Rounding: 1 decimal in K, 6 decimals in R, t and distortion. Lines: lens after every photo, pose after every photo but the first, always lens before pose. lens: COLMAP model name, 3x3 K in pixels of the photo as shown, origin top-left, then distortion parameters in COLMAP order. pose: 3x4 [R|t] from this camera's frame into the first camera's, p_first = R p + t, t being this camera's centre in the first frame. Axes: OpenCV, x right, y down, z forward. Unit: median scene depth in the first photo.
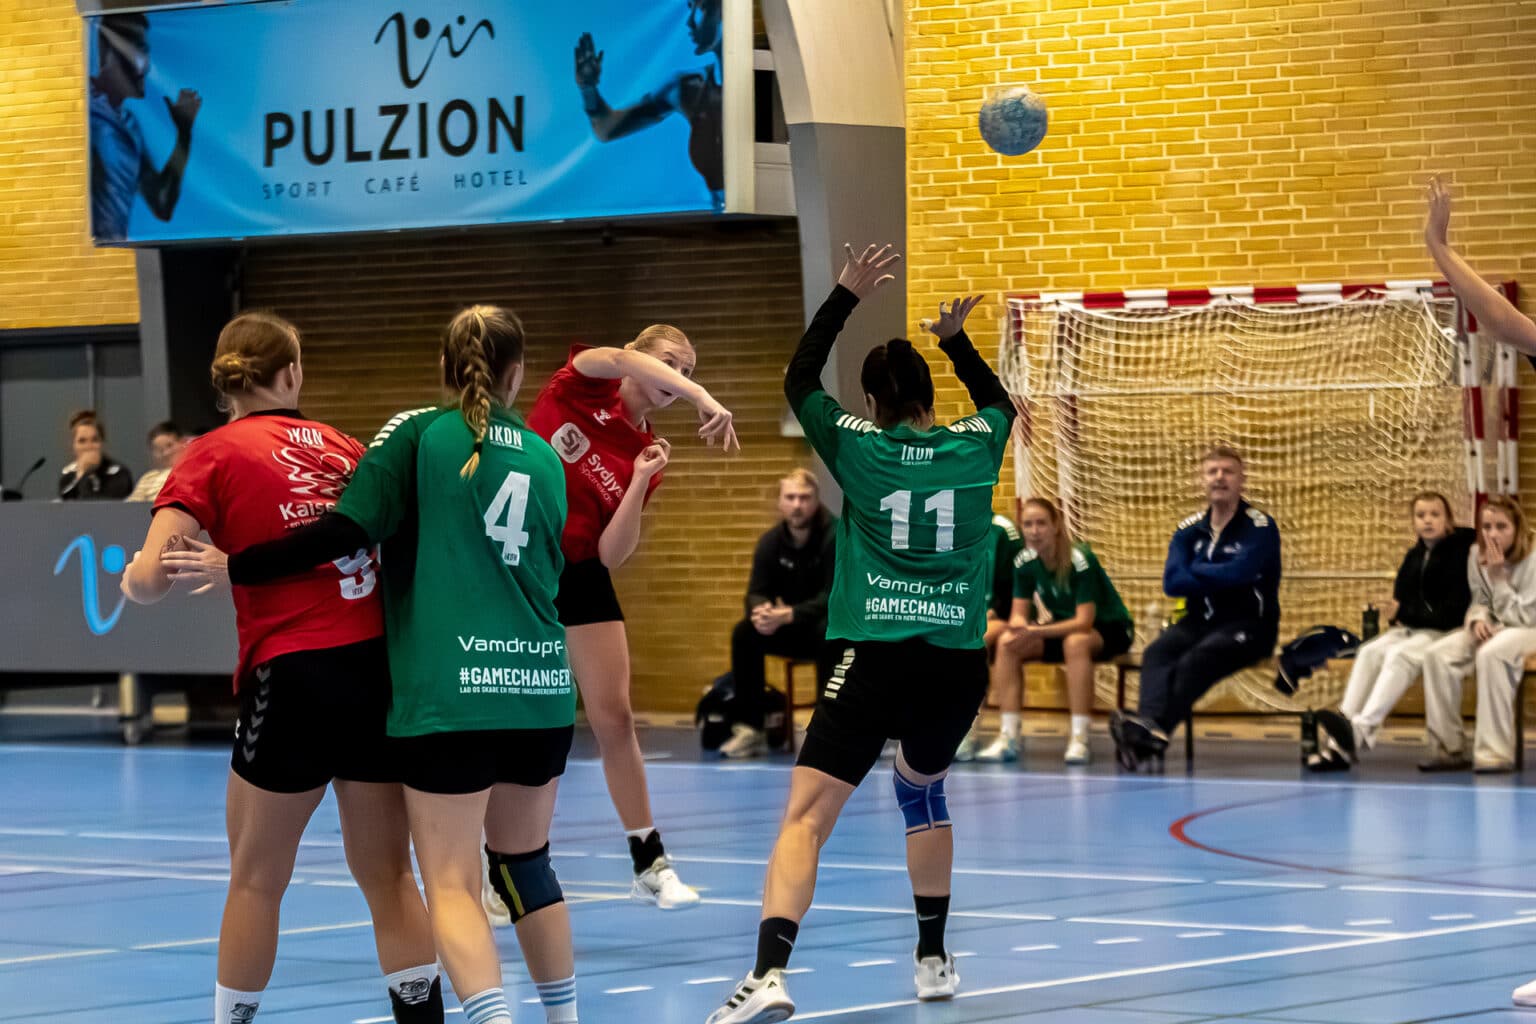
lens RADIAL K [[5583.0, 0, 770.6], [0, 5583.0, 504.5], [0, 0, 1]] dist [0.013877, 0.000000]
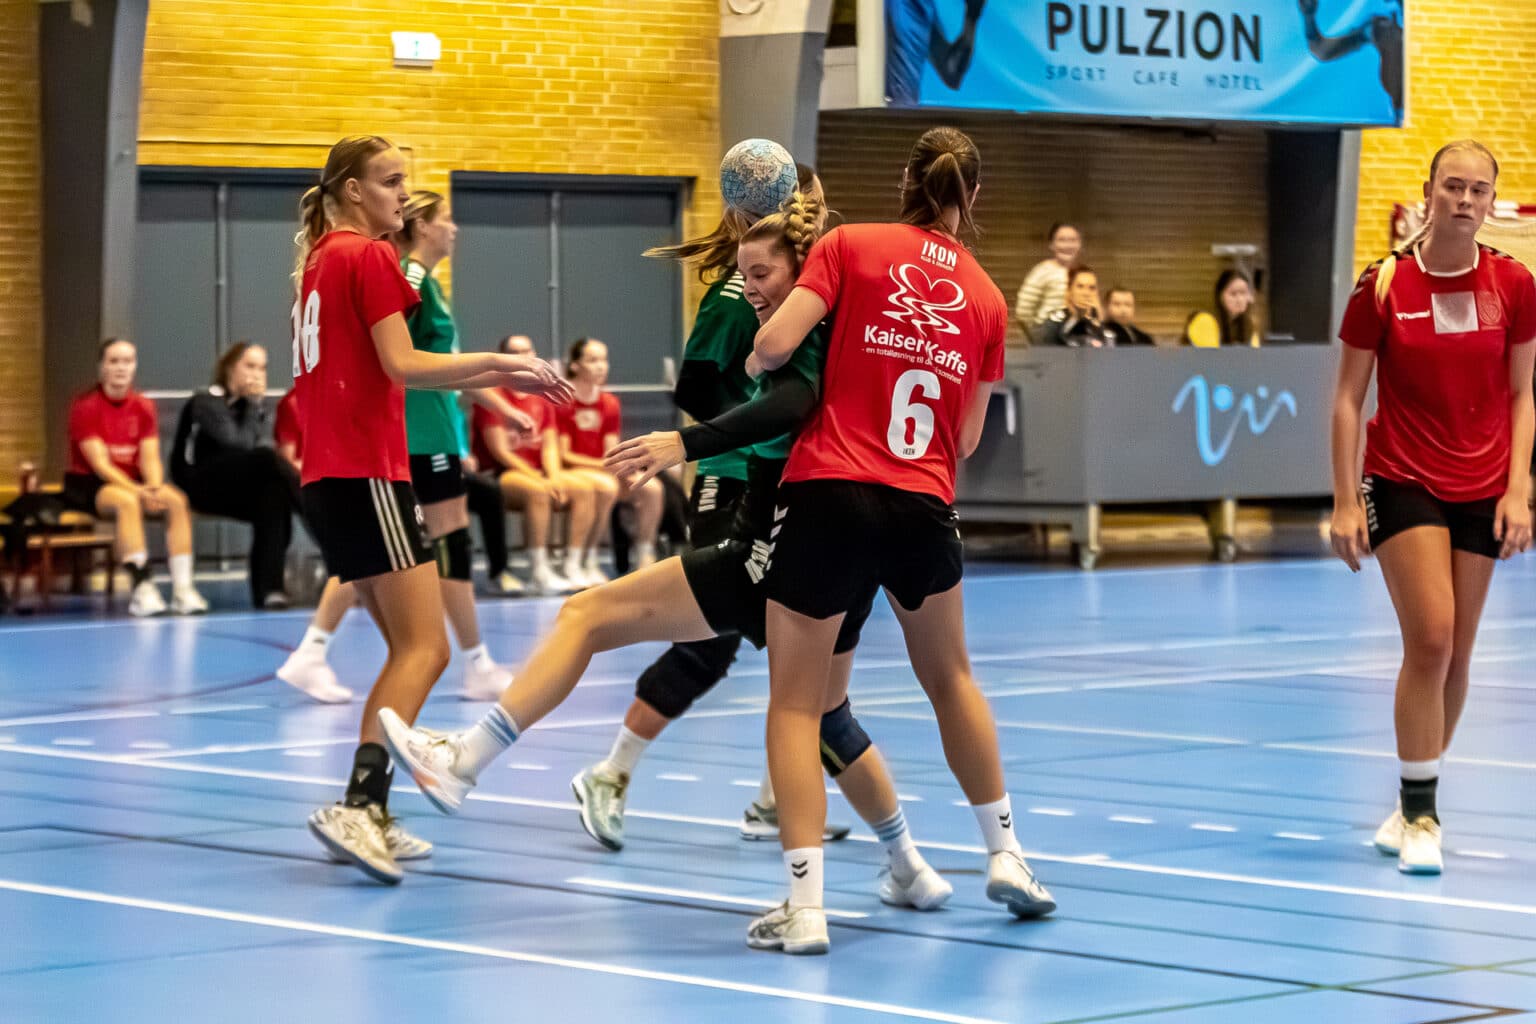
lens RADIAL K [[5008.9, 0, 760.7], [0, 5008.9, 524.4], [0, 0, 1]] dist [-0.007030, 0.000000]
pose [[0.150906, -0.022984, 0.988281, -1.180881], [0.004767, 0.999735, 0.022522, 0.012469], [-0.988537, 0.001313, 0.150976, 0.981167]]
